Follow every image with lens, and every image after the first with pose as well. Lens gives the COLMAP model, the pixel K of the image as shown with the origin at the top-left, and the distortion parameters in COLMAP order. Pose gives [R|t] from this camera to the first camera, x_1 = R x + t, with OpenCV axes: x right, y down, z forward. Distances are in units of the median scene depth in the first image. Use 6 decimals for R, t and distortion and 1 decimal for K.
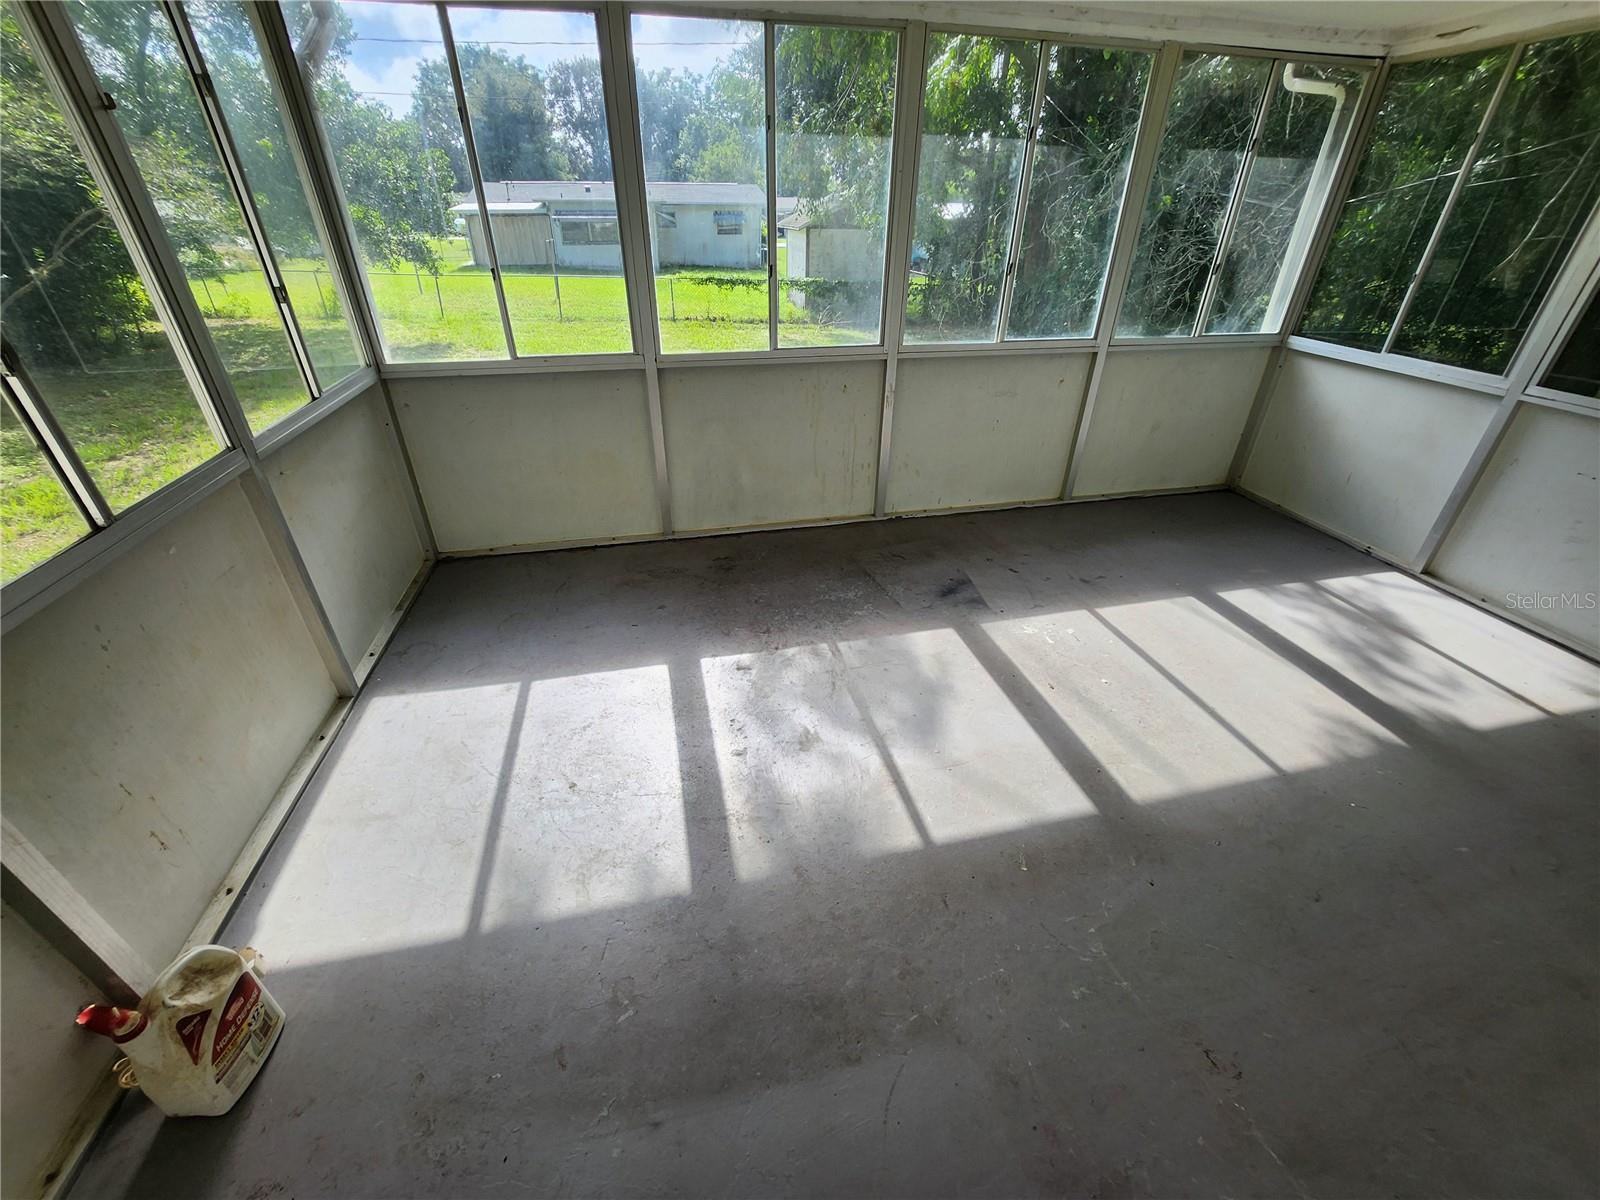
lens RADIAL K [[630.5, 0, 800.0], [0, 630.5, 600.0], [0, 0, 1]] dist [-0.024153, 0.000808]
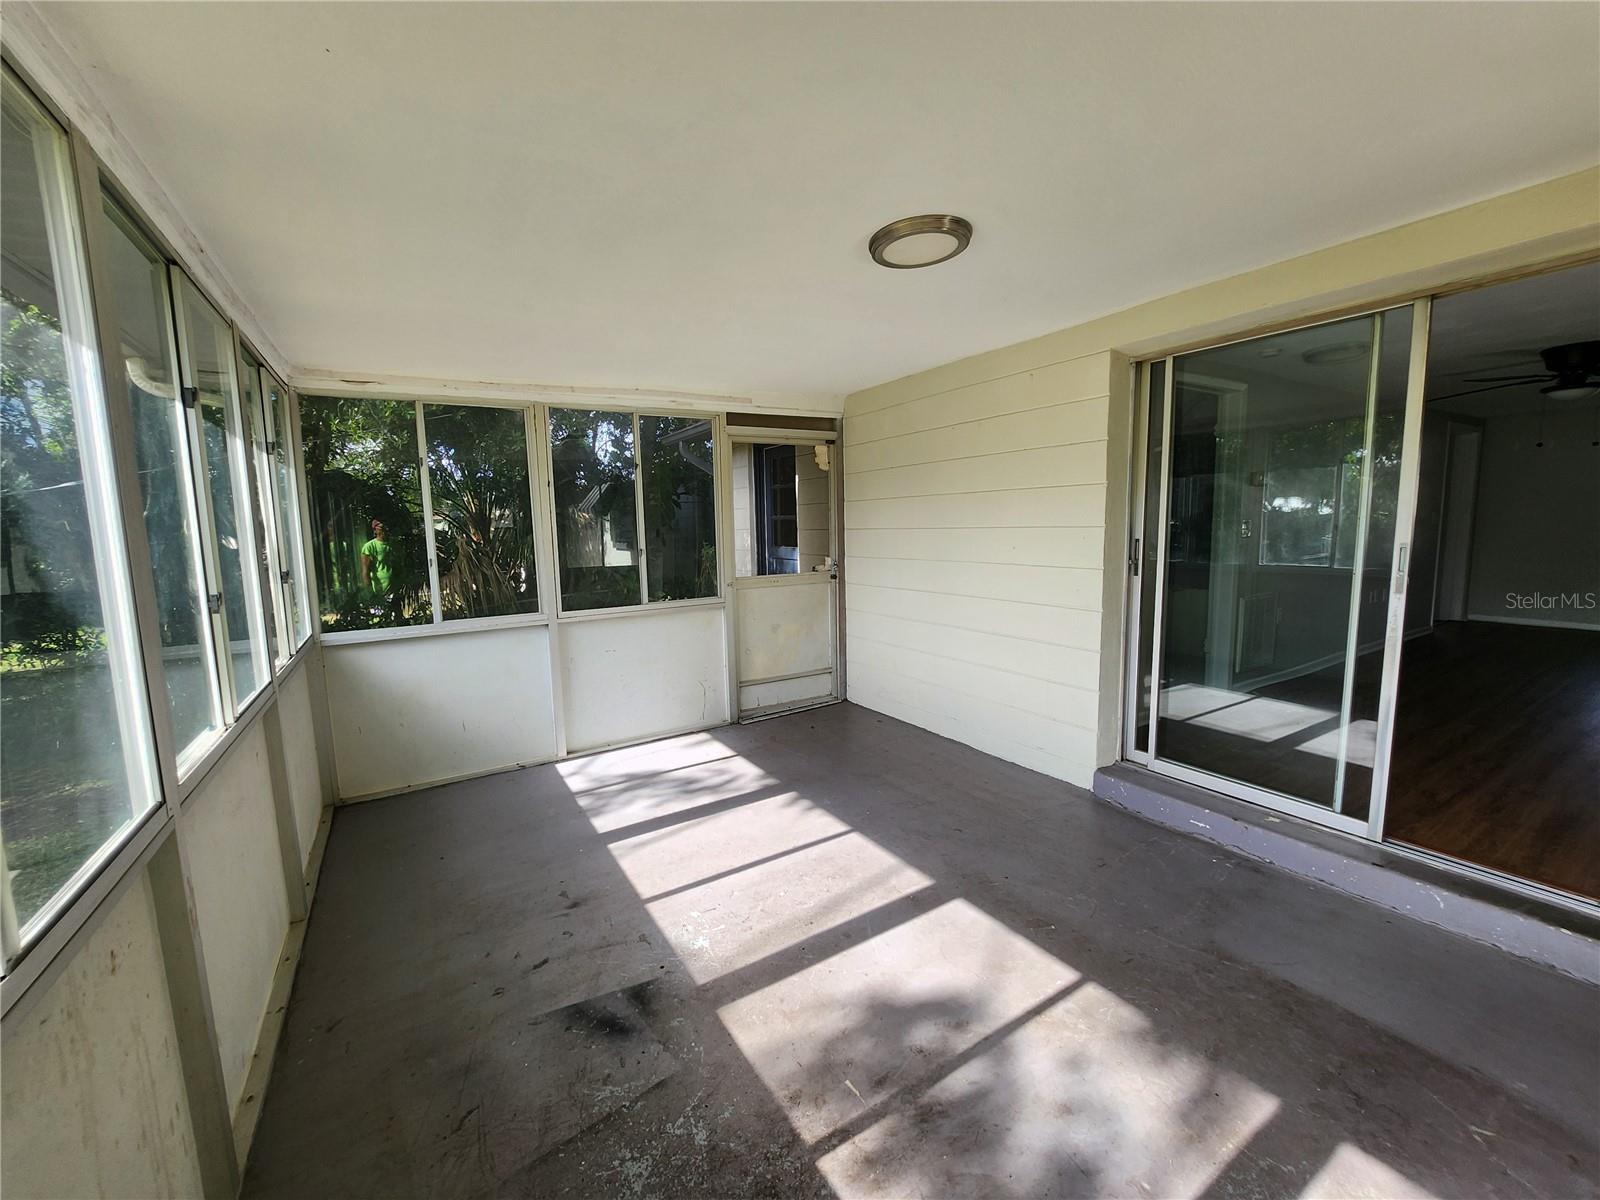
lens RADIAL K [[631.3, 0, 800.0], [0, 631.3, 600.0], [0, 0, 1]] dist [0.000386, 0.000094]
pose [[-0.311077, -0.108382, 0.944184, -0.396203], [0.515063, 0.815701, 0.263330, -0.456276], [-0.798712, 0.568230, -0.197922, 0.776540]]
